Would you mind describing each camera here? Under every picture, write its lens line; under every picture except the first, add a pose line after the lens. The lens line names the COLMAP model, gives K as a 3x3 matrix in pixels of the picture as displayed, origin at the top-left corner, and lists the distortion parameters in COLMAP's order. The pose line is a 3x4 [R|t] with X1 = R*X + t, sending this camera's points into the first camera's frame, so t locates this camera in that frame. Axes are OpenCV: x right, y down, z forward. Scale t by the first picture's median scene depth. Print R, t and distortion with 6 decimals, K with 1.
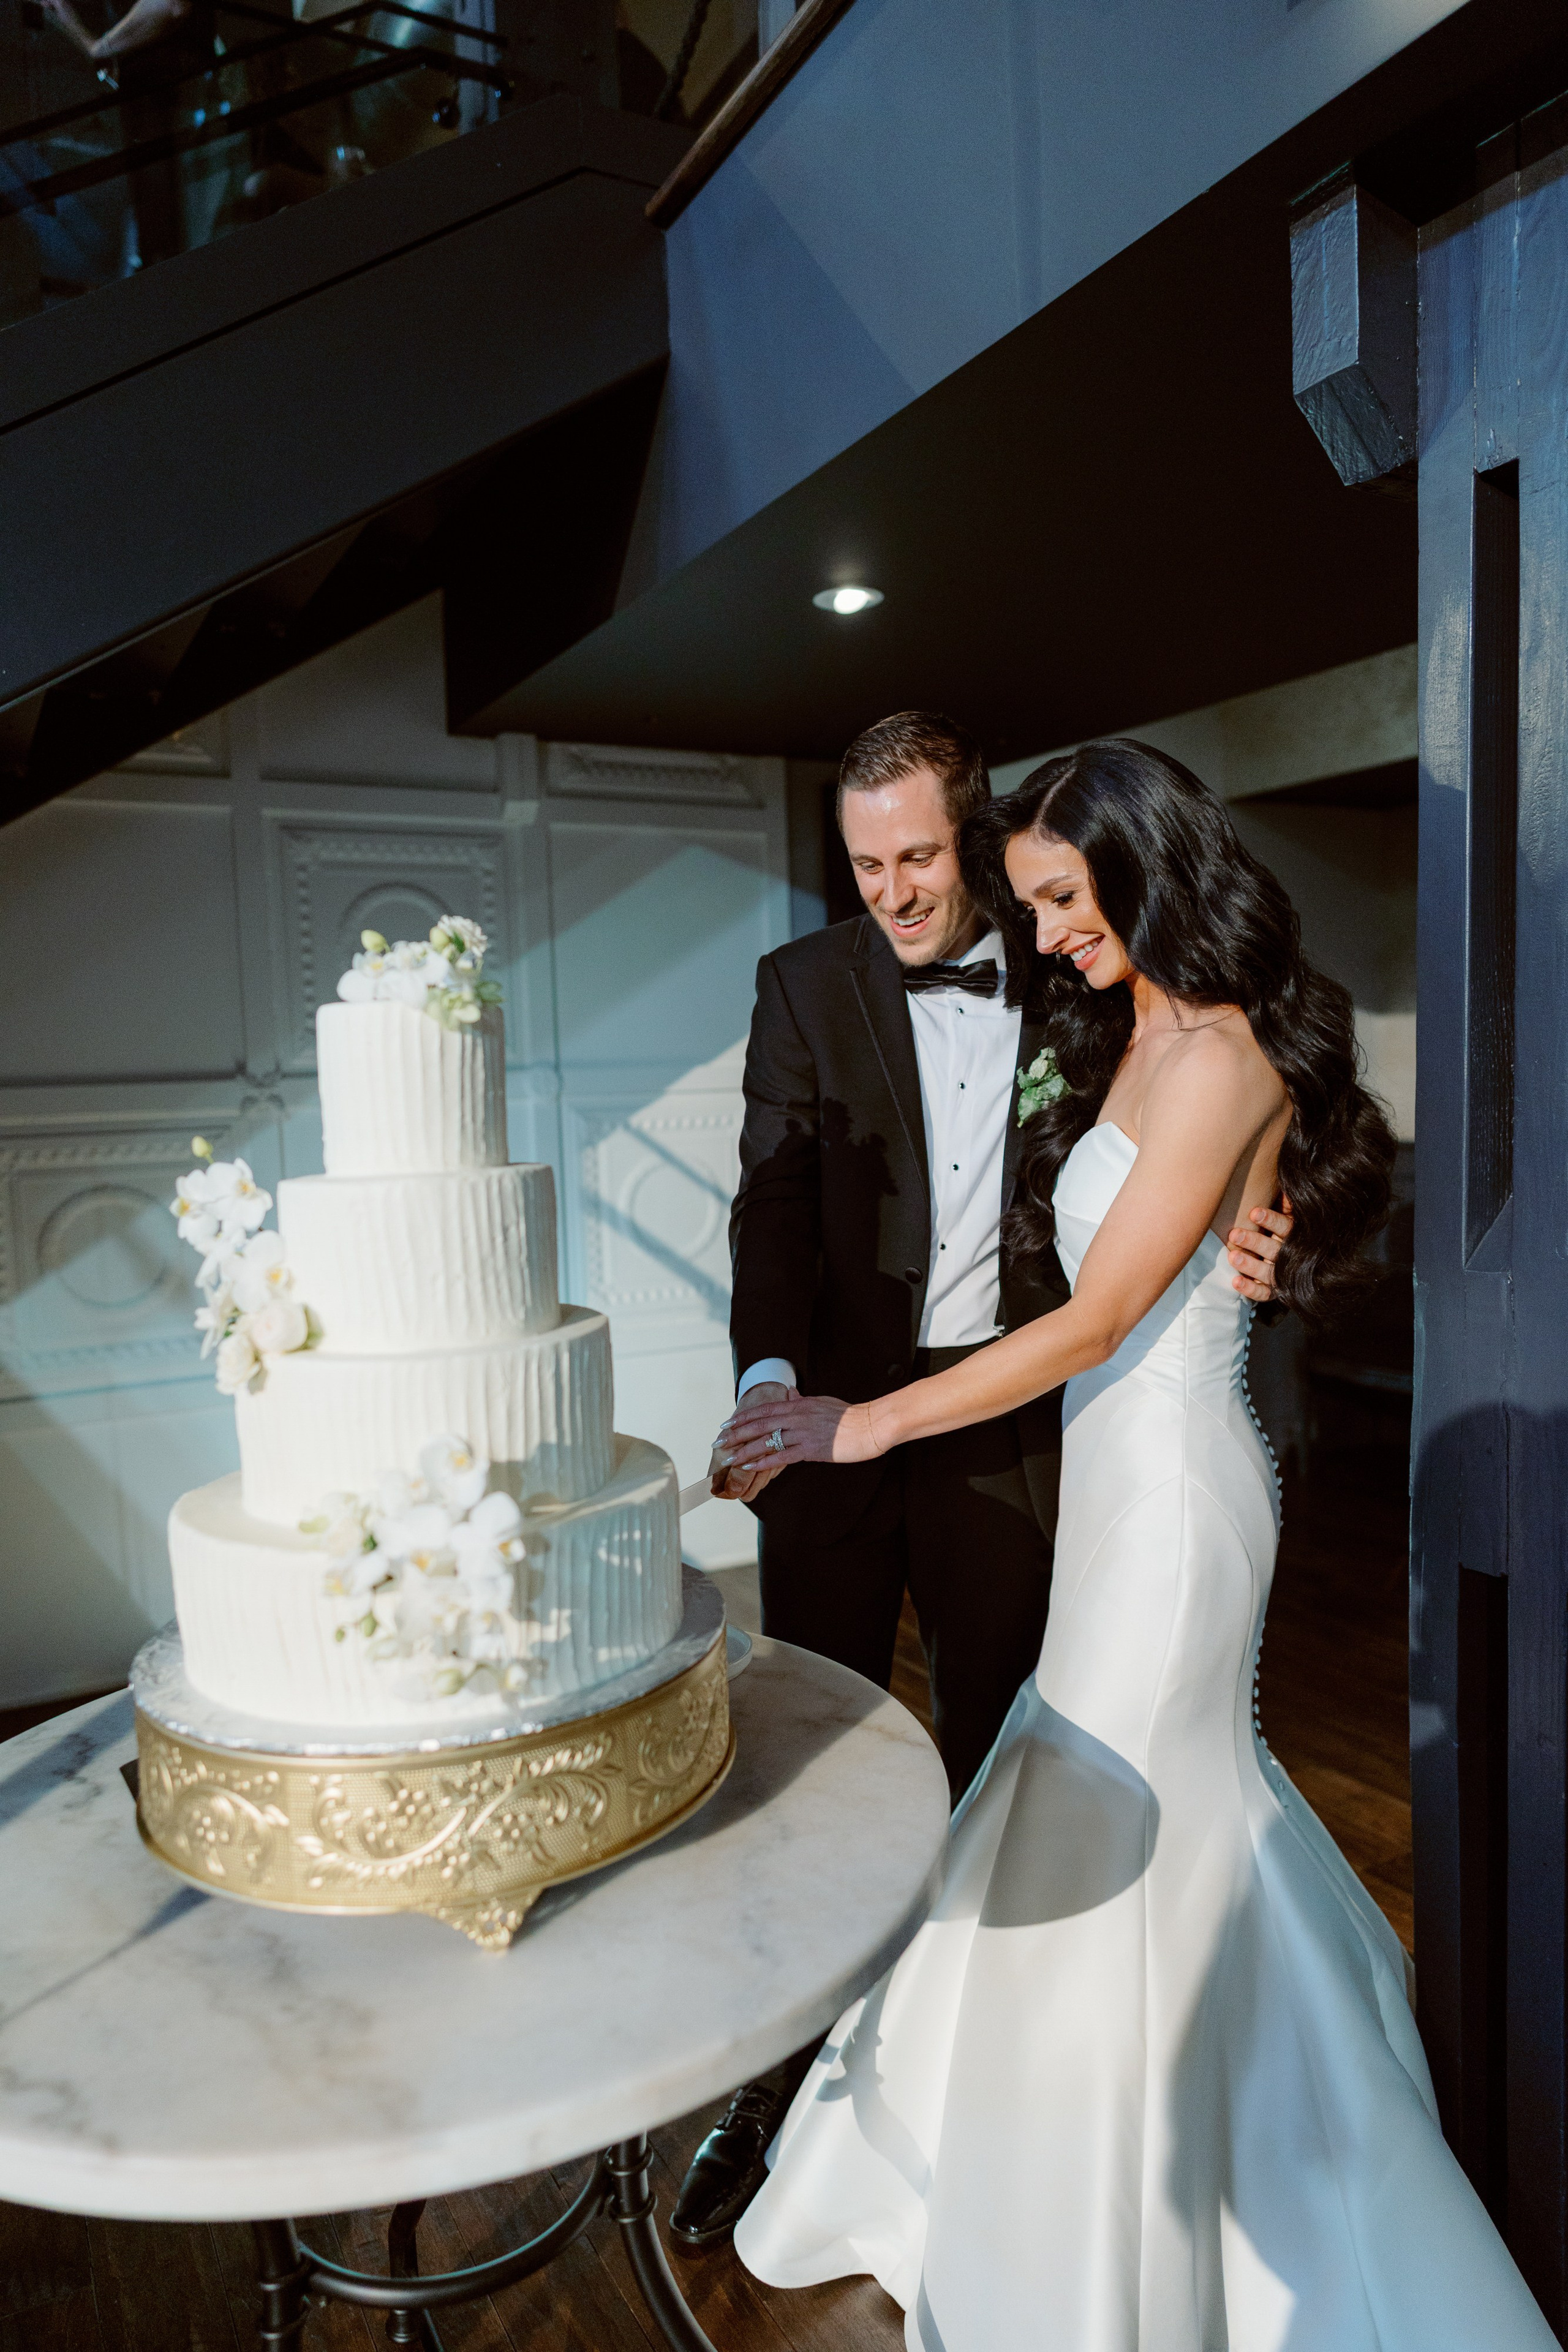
lens RADIAL K [[1495.6, 0, 730.0], [0, 1495.6, 1179.9], [0, 0, 1]] dist [0.000783, 0.001946]
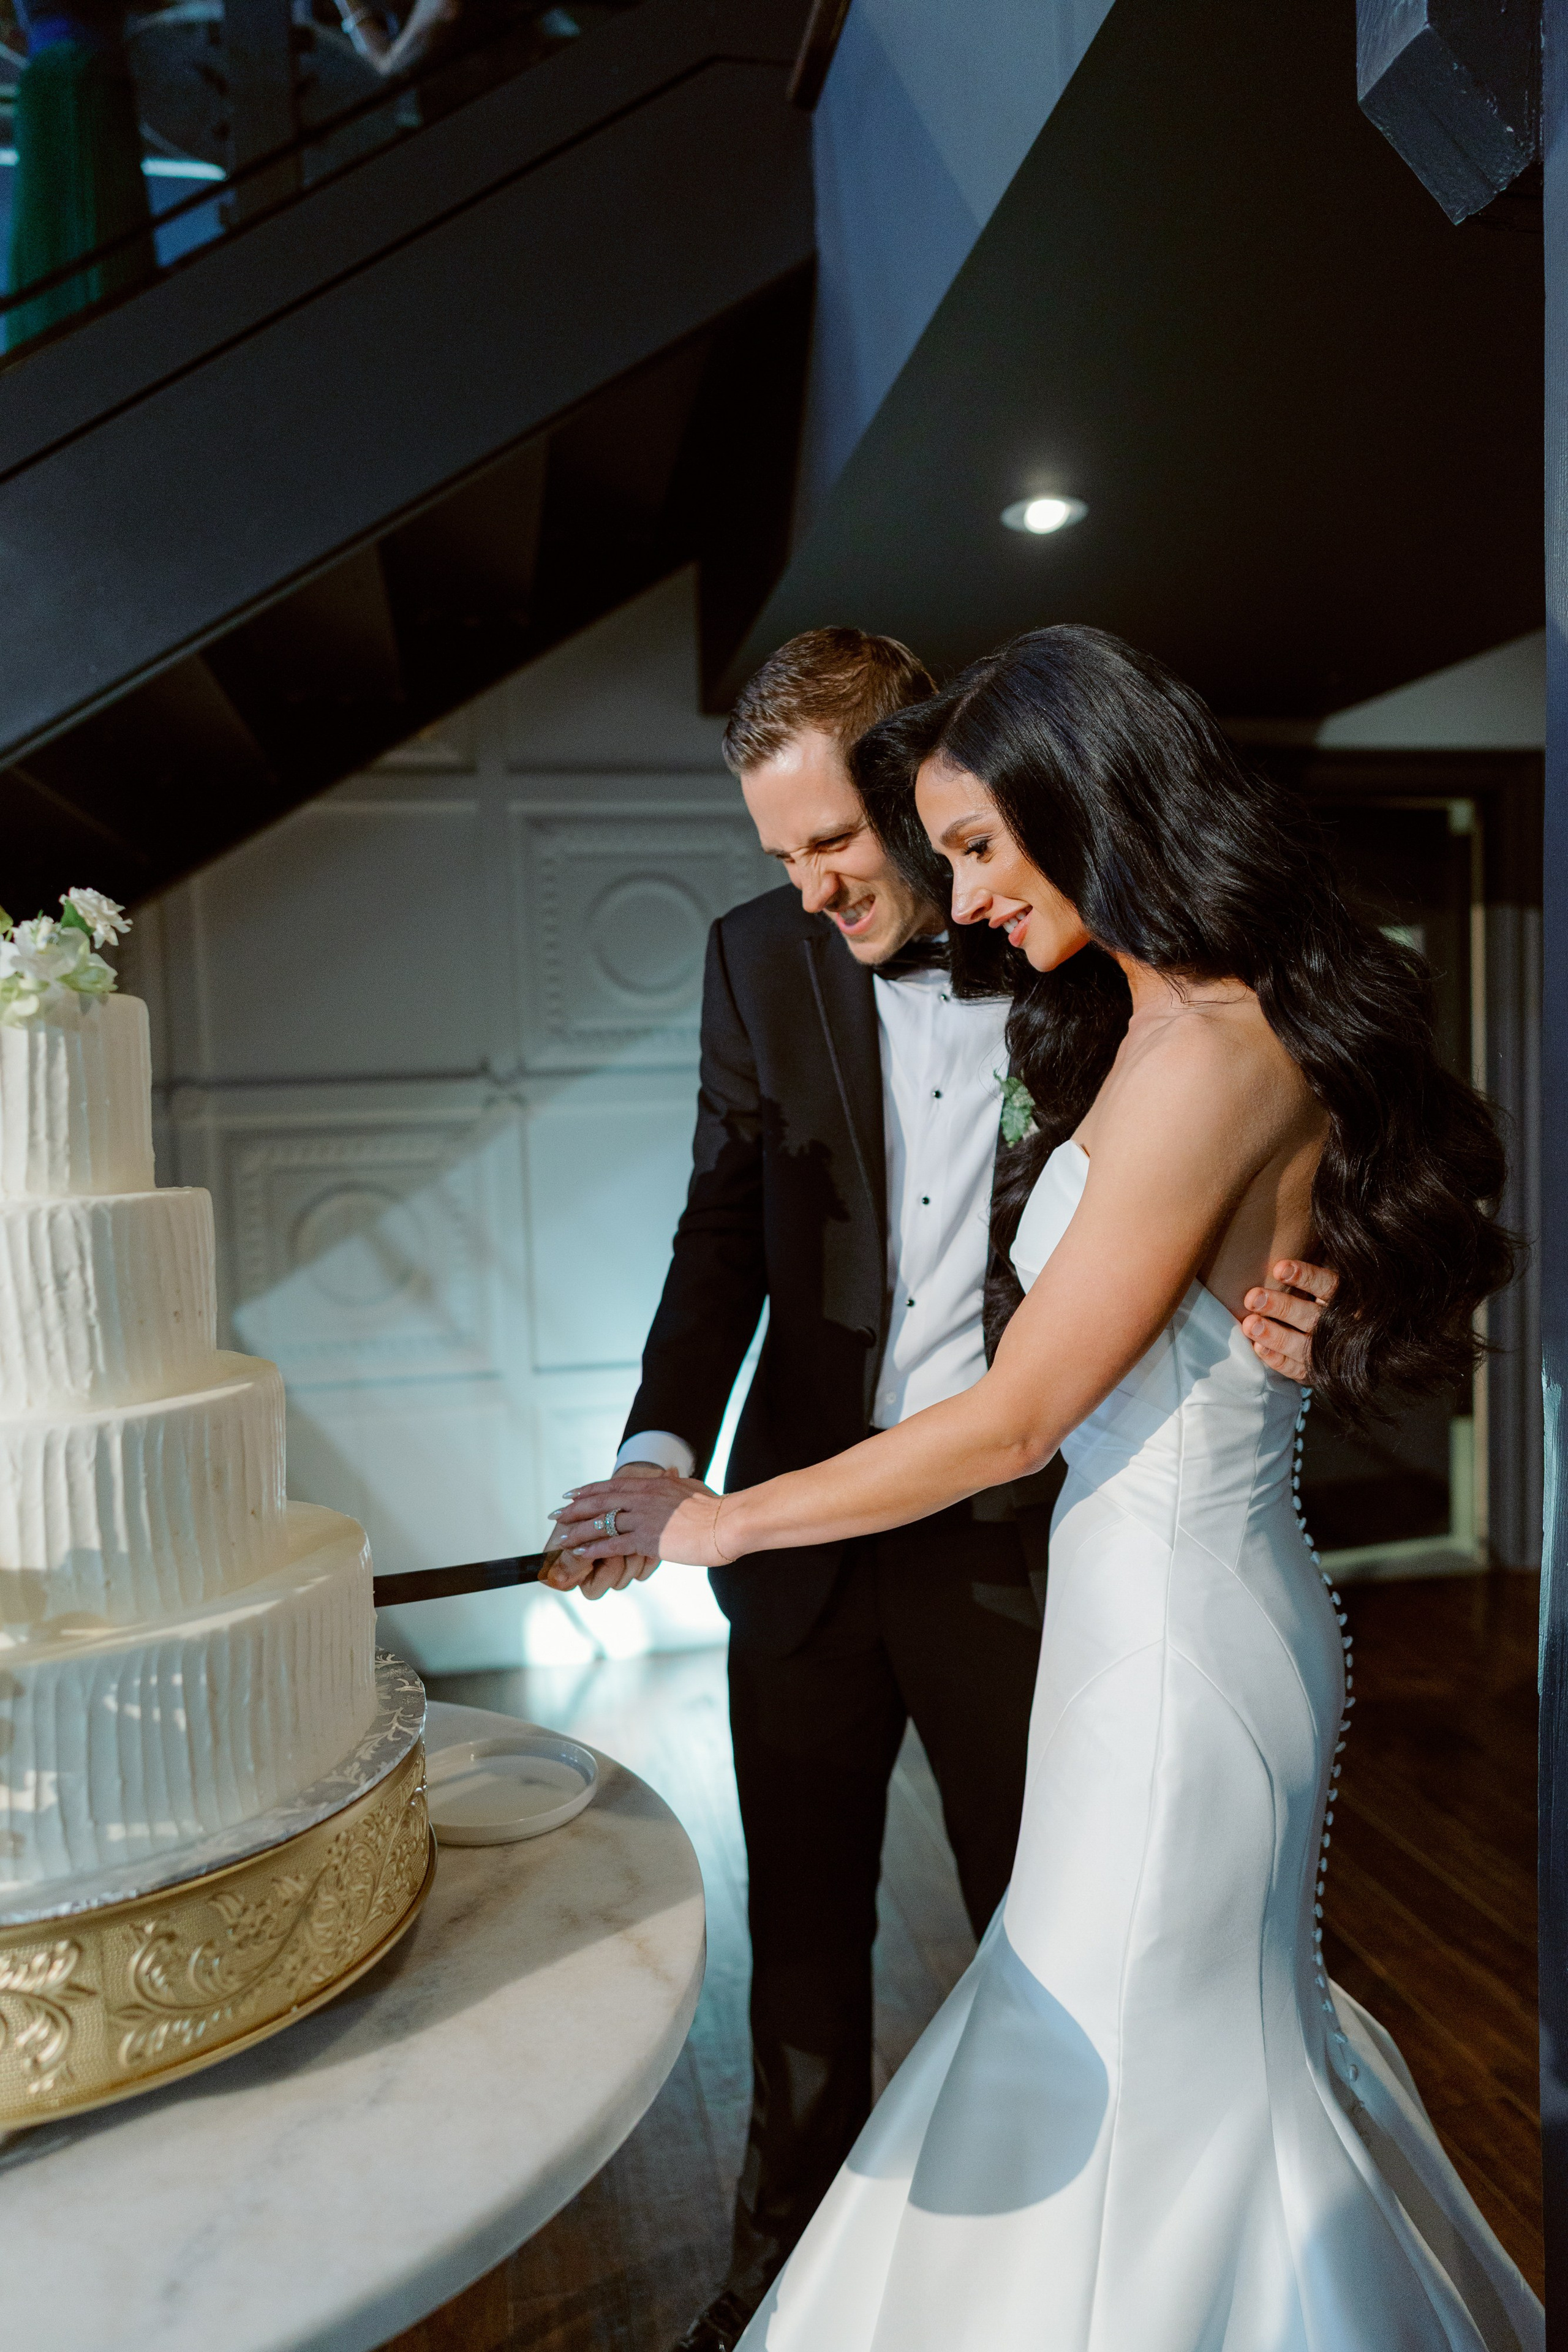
lens RADIAL K [[1487.9, 0, 786.9], [0, 1487.9, 1176.1], [0, 0, 1]] dist [0.002376, 0.002267]
pose [[0.957578, 0.017560, -0.287639, 0.347433], [-0.017258, 0.999845, 0.003583, -0.022926], [0.287658, 0.001533, 0.957732, 0.270916]]
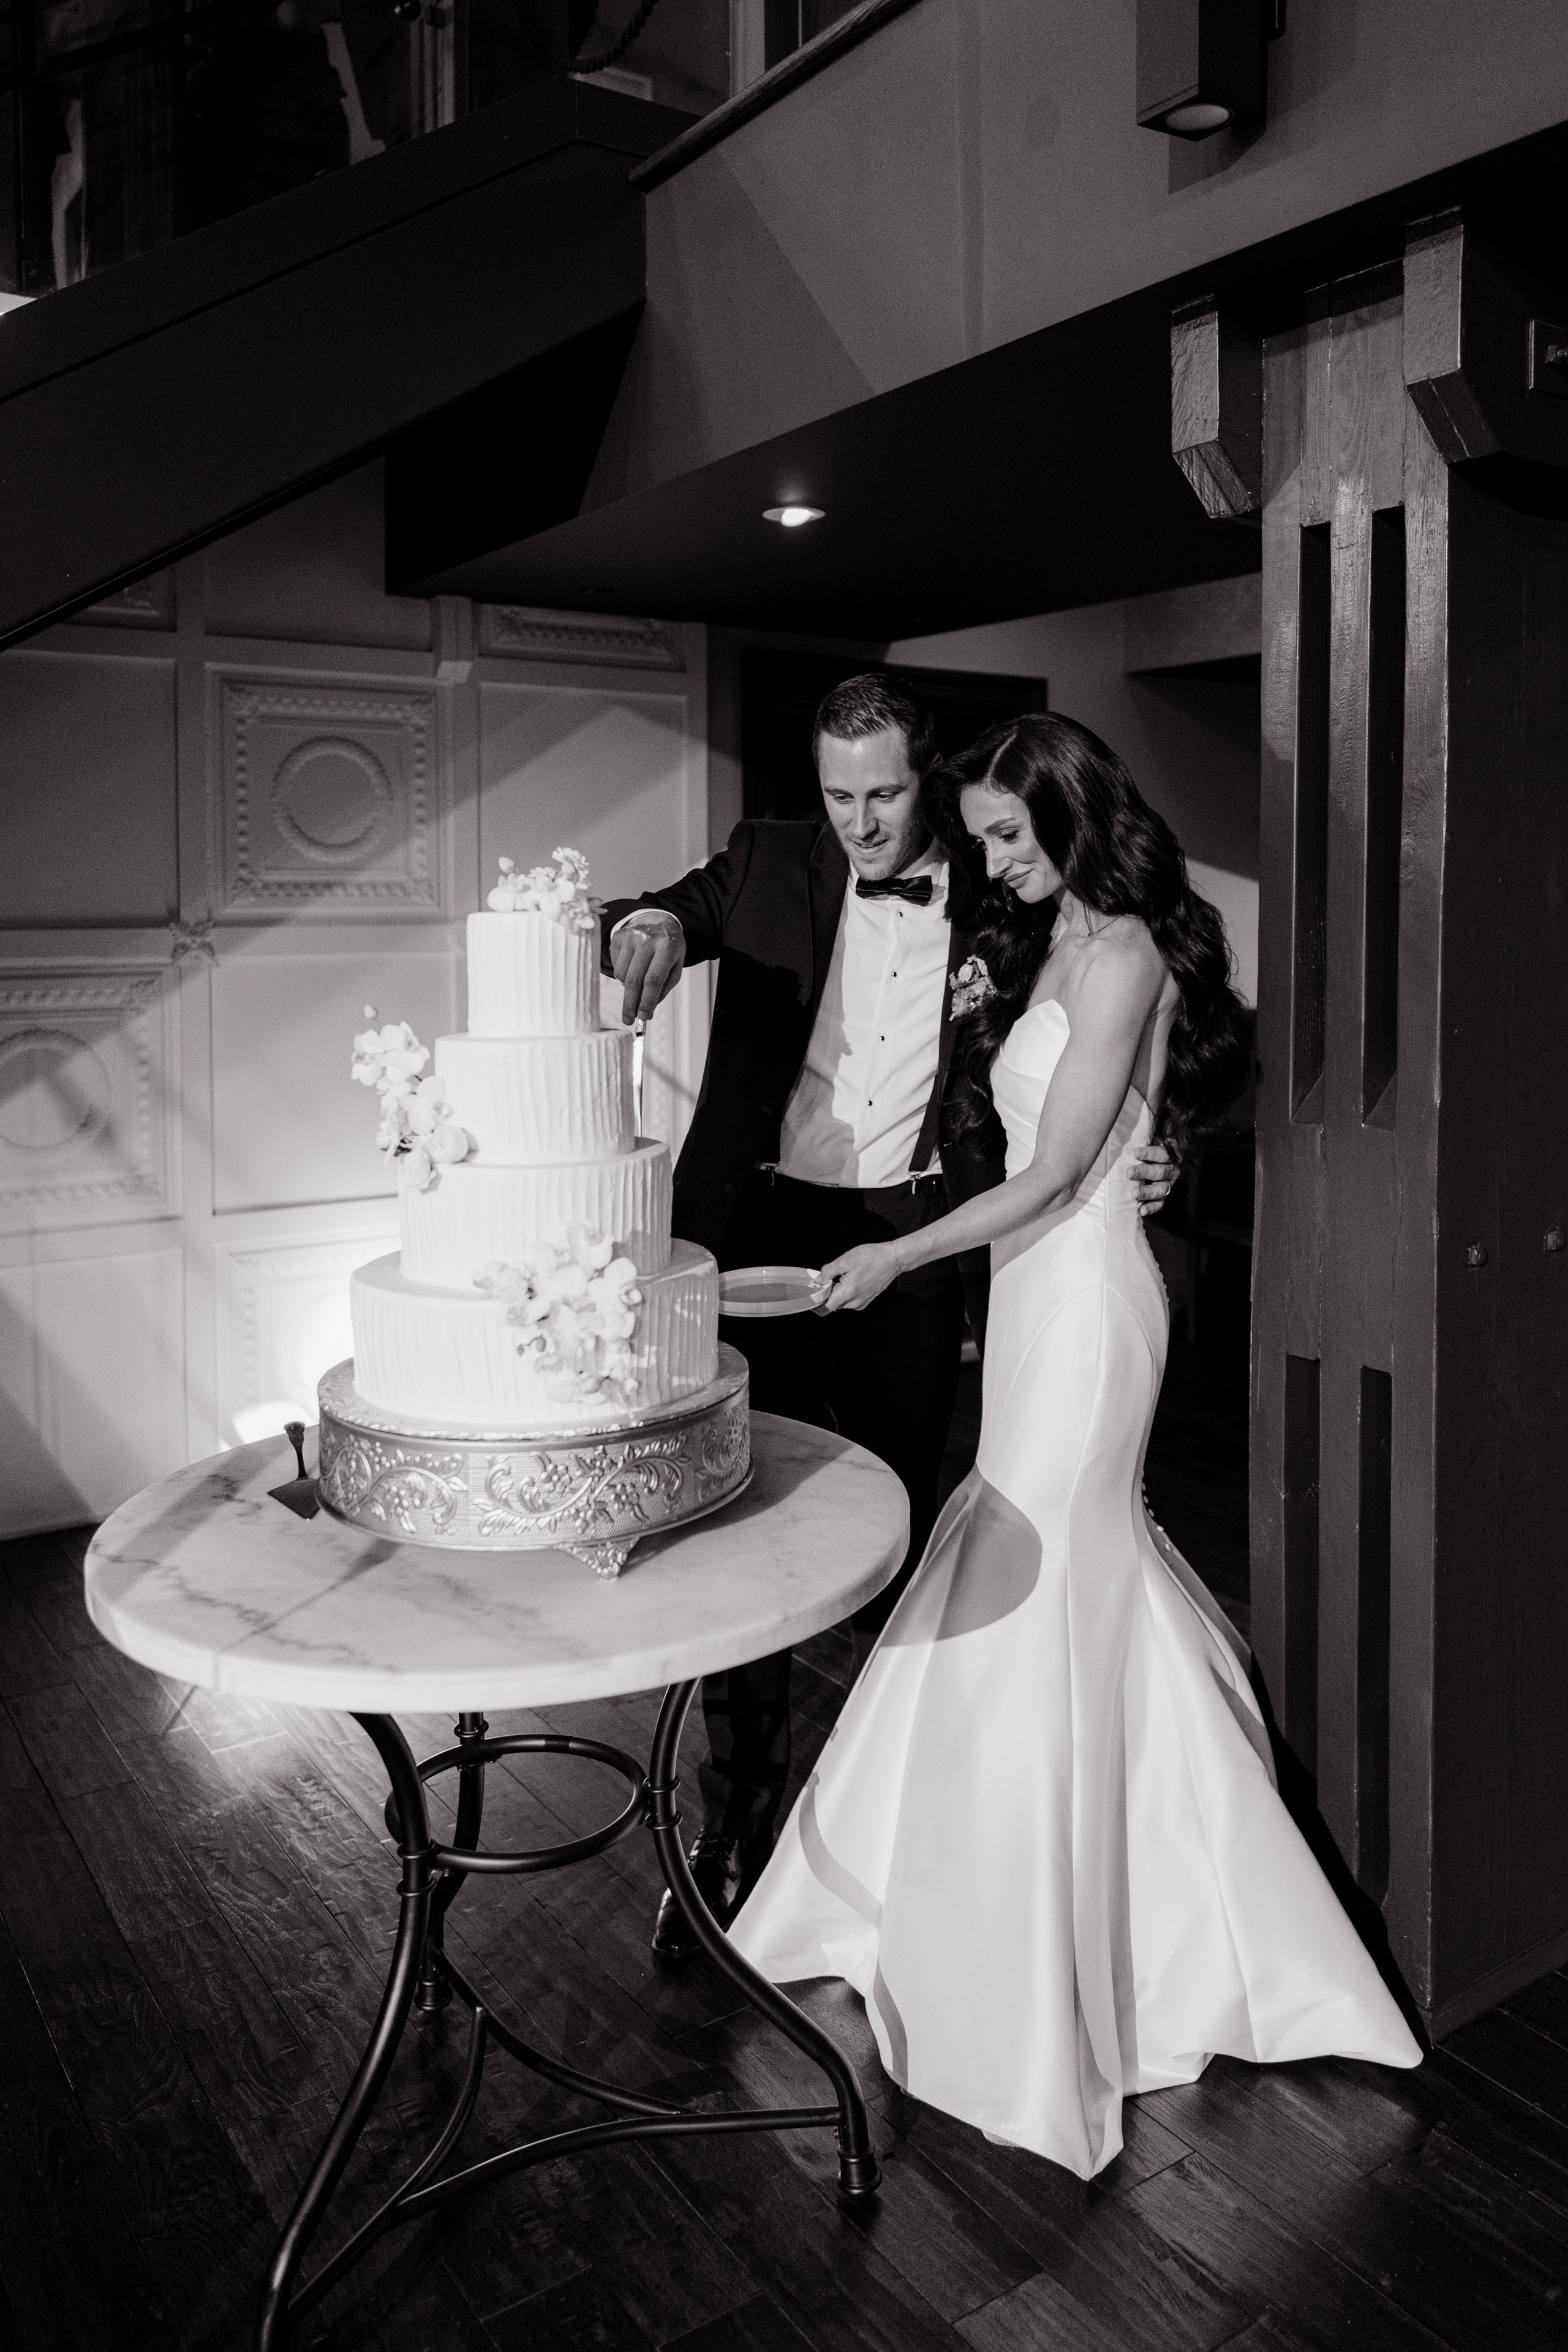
lens RADIAL K [[1741.3, 0, 746.9], [0, 1741.3, 970.7], [0, 0, 1]] dist [0.000241, -0.000423]
pose [[0.994274, 0.024912, 0.103916, -0.148611], [-0.021274, 0.999126, -0.035975, -0.008233], [-0.104721, 0.033559, 0.993935, -0.486504]]
